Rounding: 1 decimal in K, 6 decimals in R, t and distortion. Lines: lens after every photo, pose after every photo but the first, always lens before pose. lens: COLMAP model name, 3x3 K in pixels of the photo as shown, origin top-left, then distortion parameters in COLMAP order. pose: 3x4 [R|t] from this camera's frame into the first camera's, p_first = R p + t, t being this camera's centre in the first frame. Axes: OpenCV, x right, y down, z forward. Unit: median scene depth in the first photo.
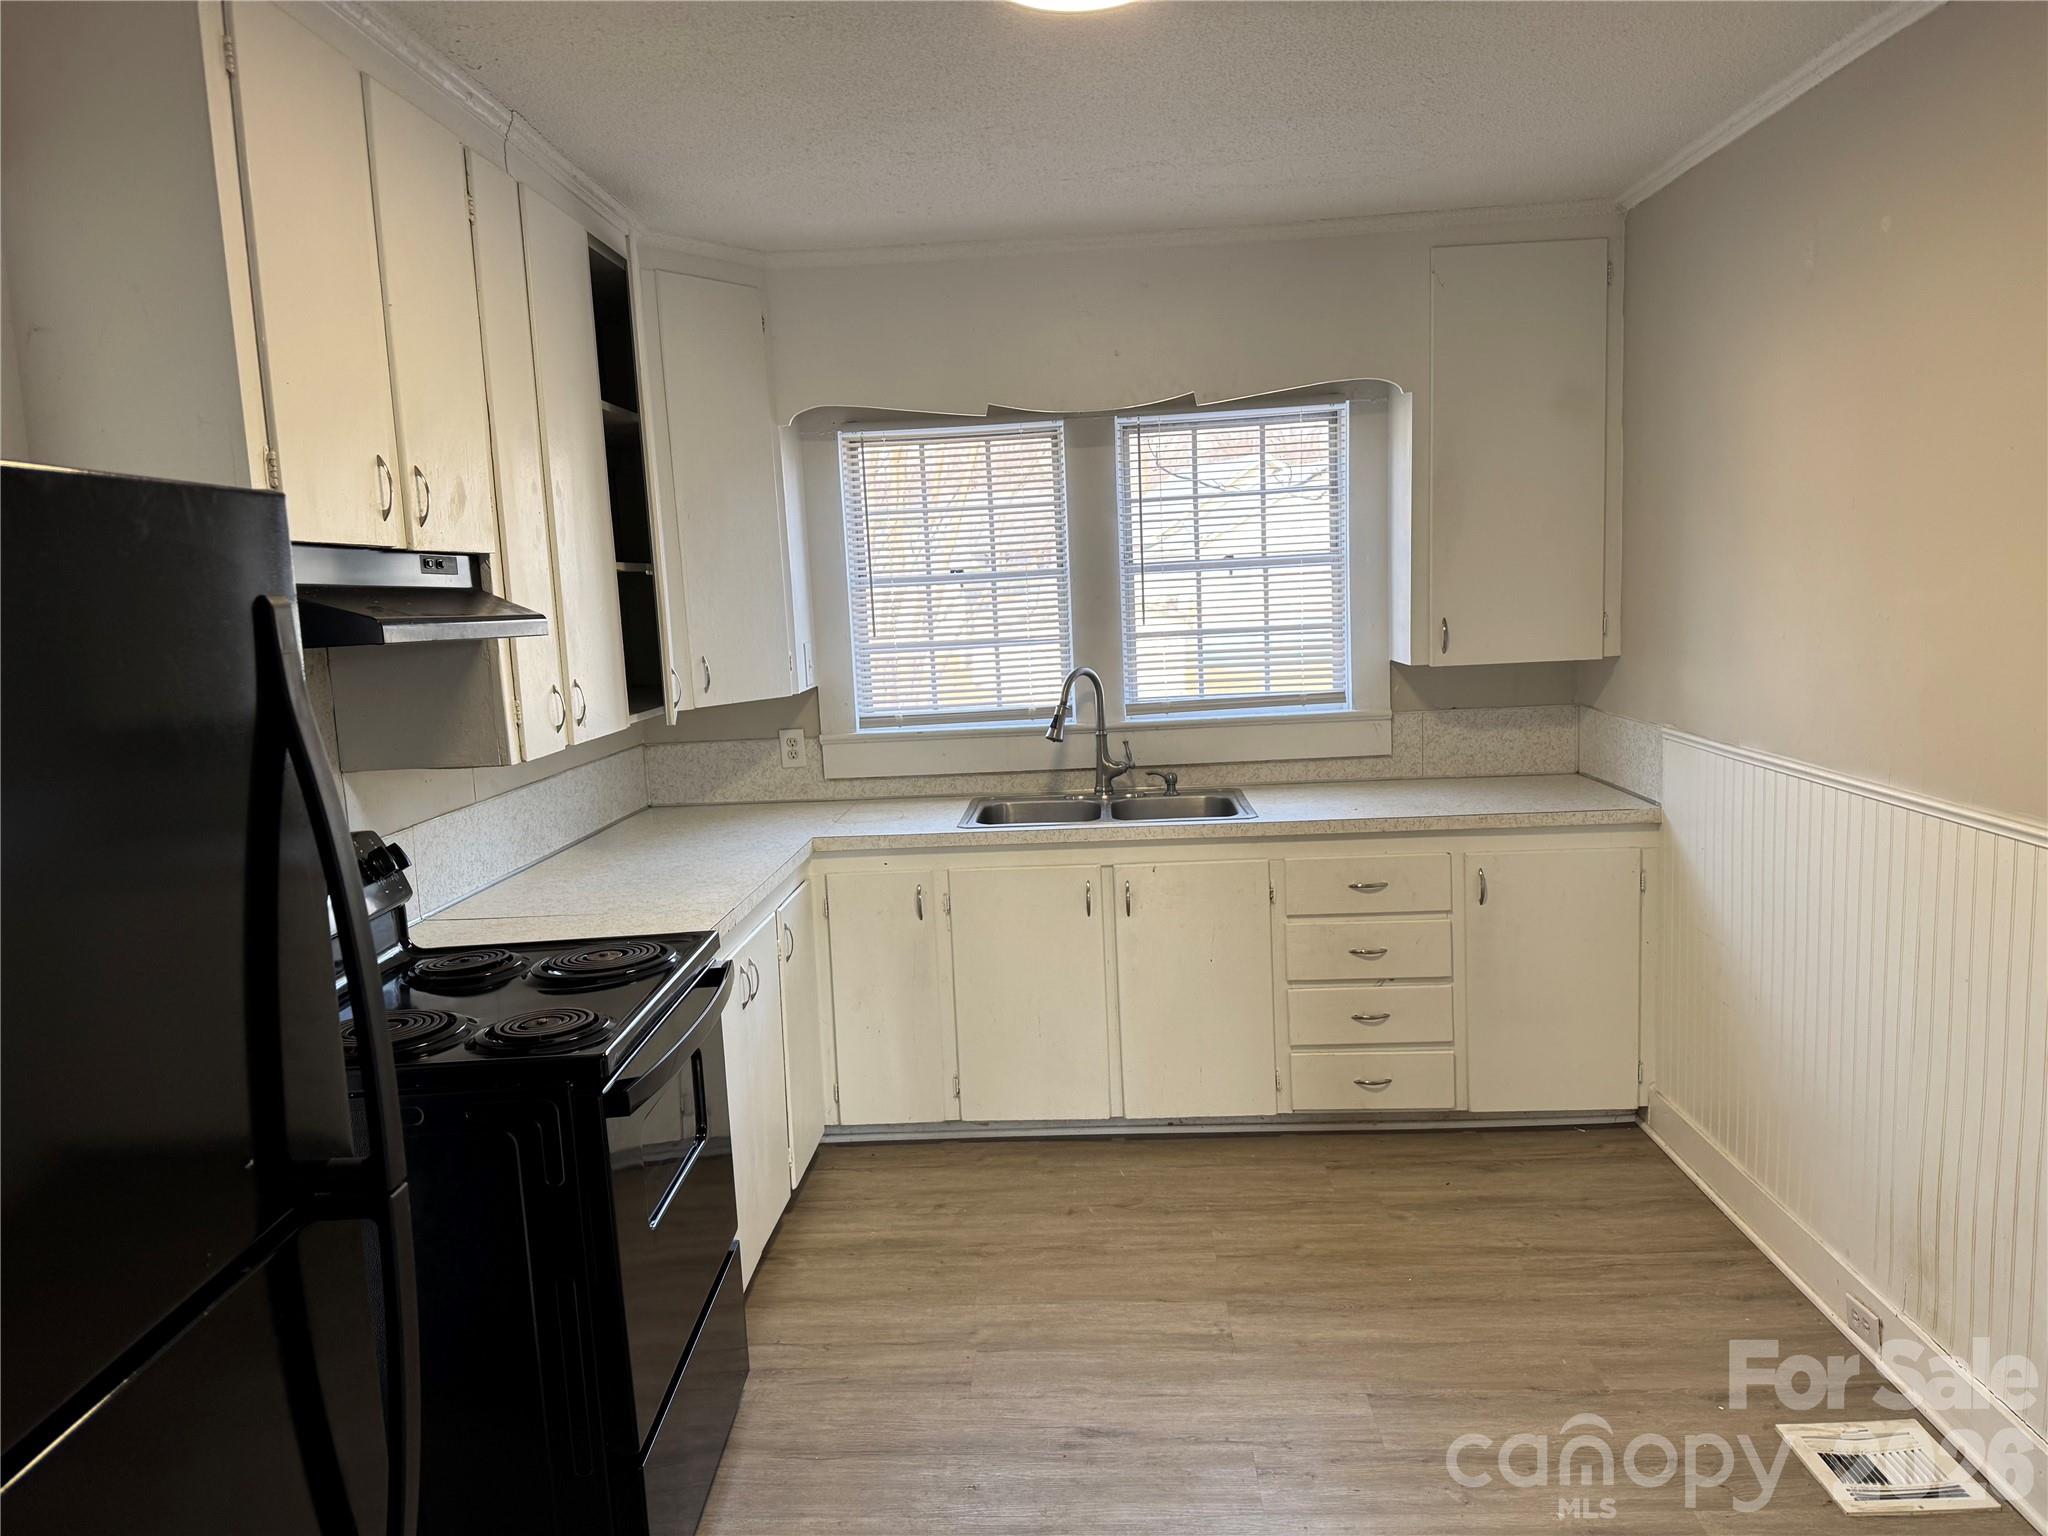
lens RADIAL K [[1455.4, 0, 1018.0], [0, 1455.4, 737.3], [0, 0, 1]] dist [0.168730, -0.283005]
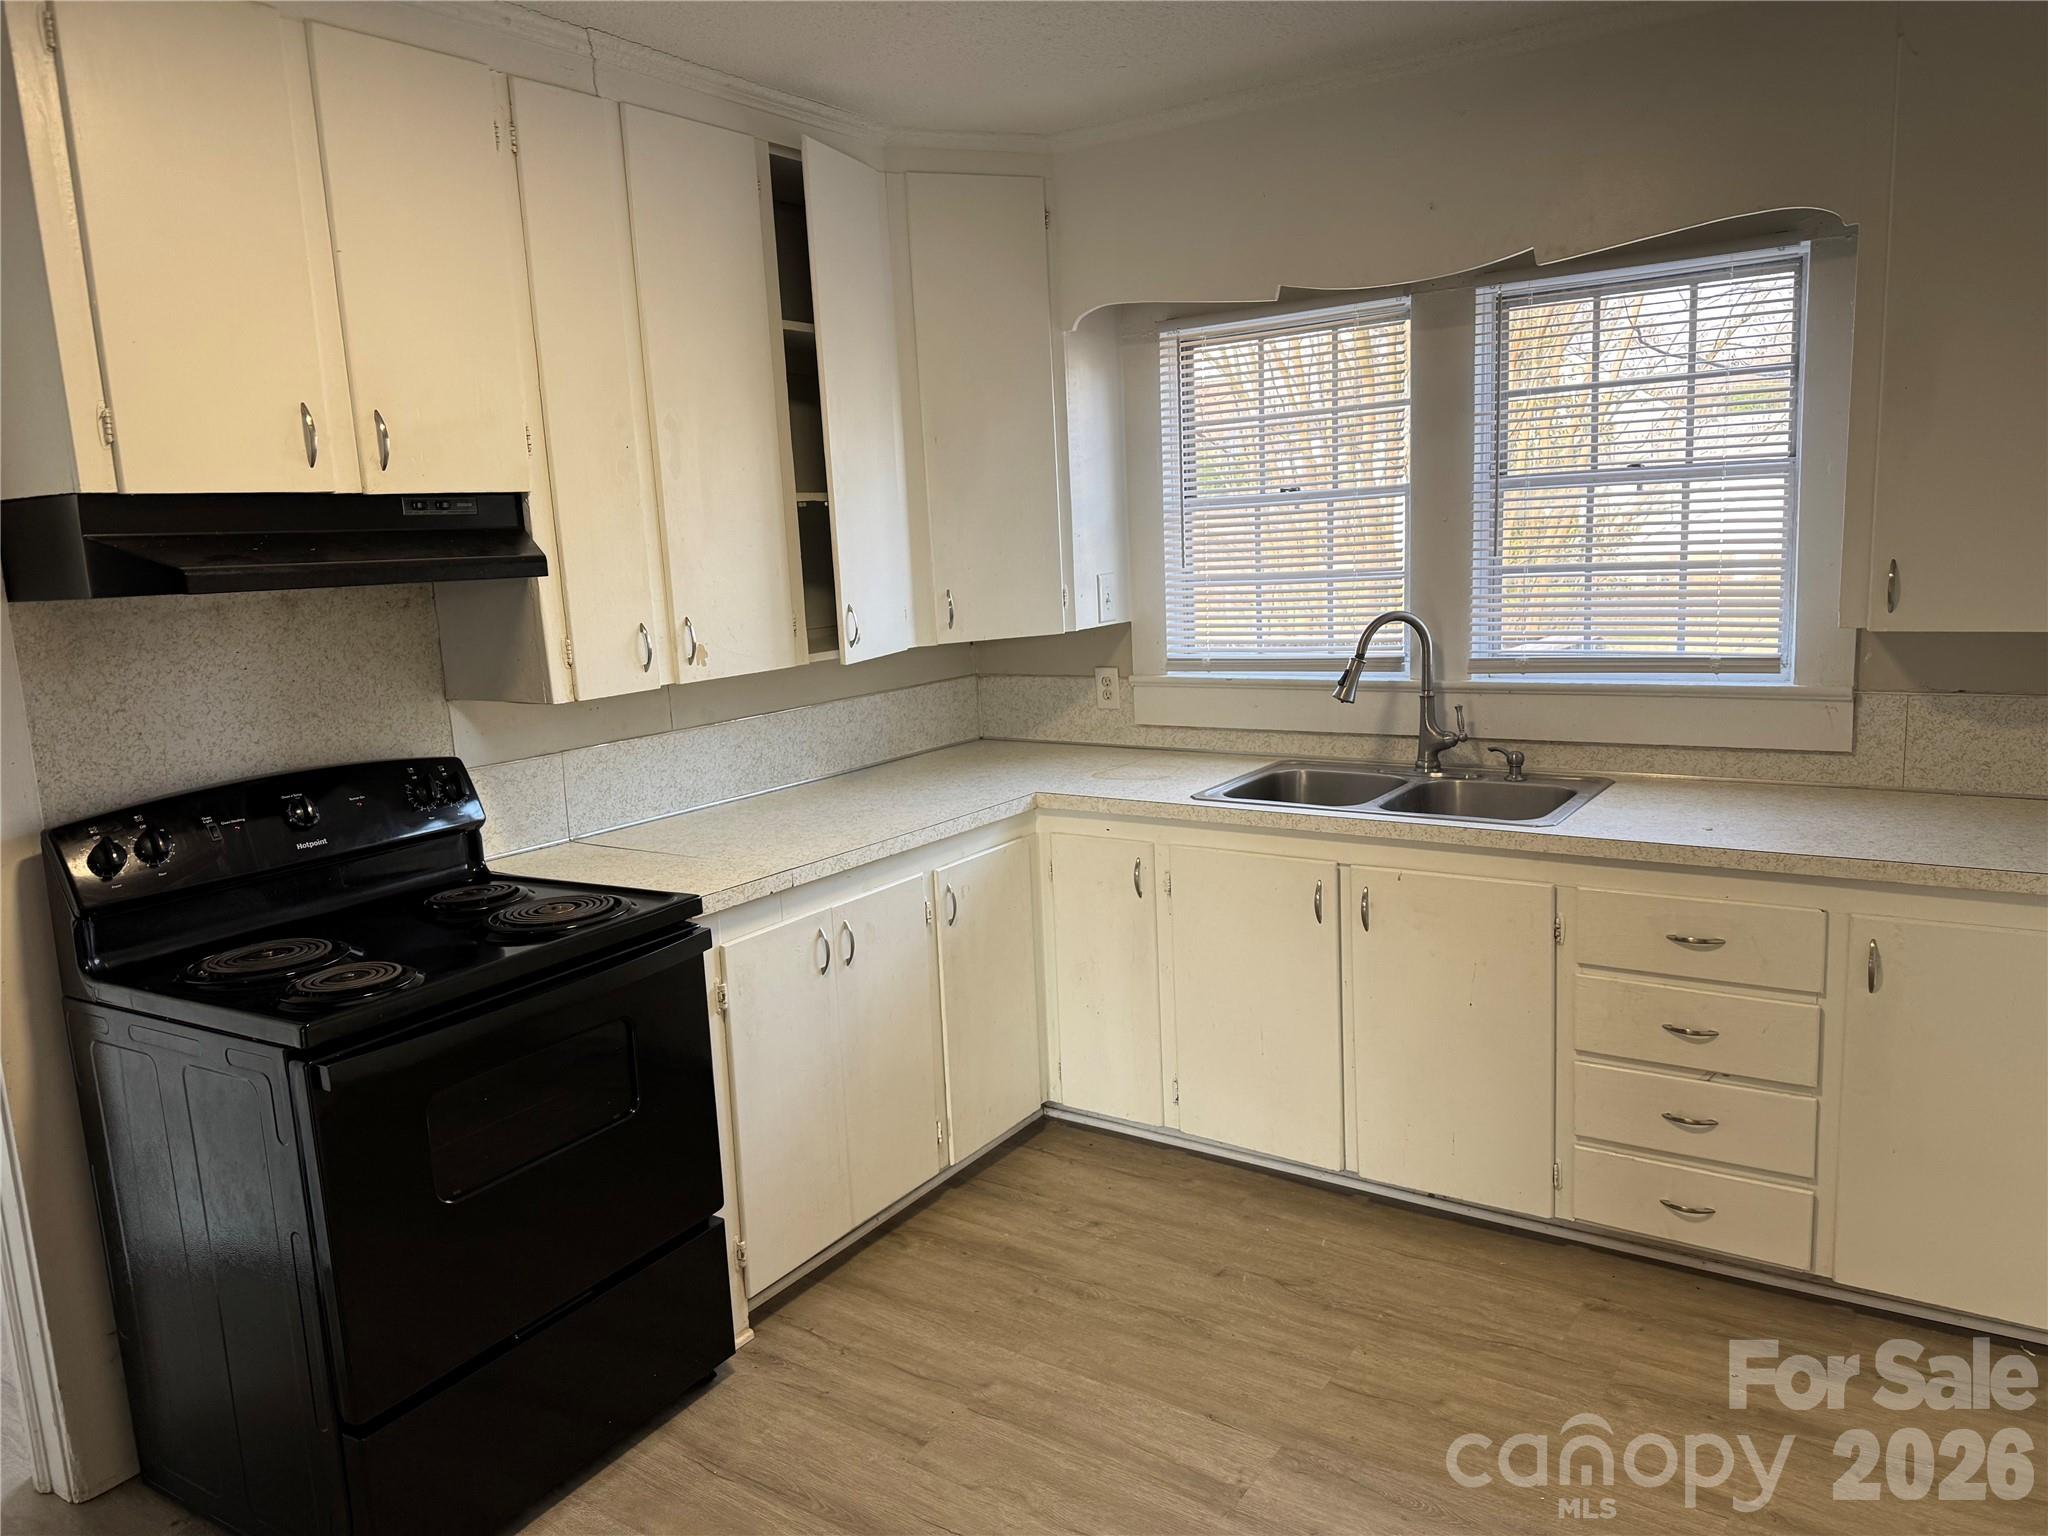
lens RADIAL K [[1455.4, 0, 1018.0], [0, 1455.4, 737.3], [0, 0, 1]] dist [0.168730, -0.283005]
pose [[0.852536, 0.080993, -0.516354, 0.287512], [-0.045345, 0.995657, 0.081307, -0.035346], [0.520697, -0.045903, 0.852507, 0.199624]]
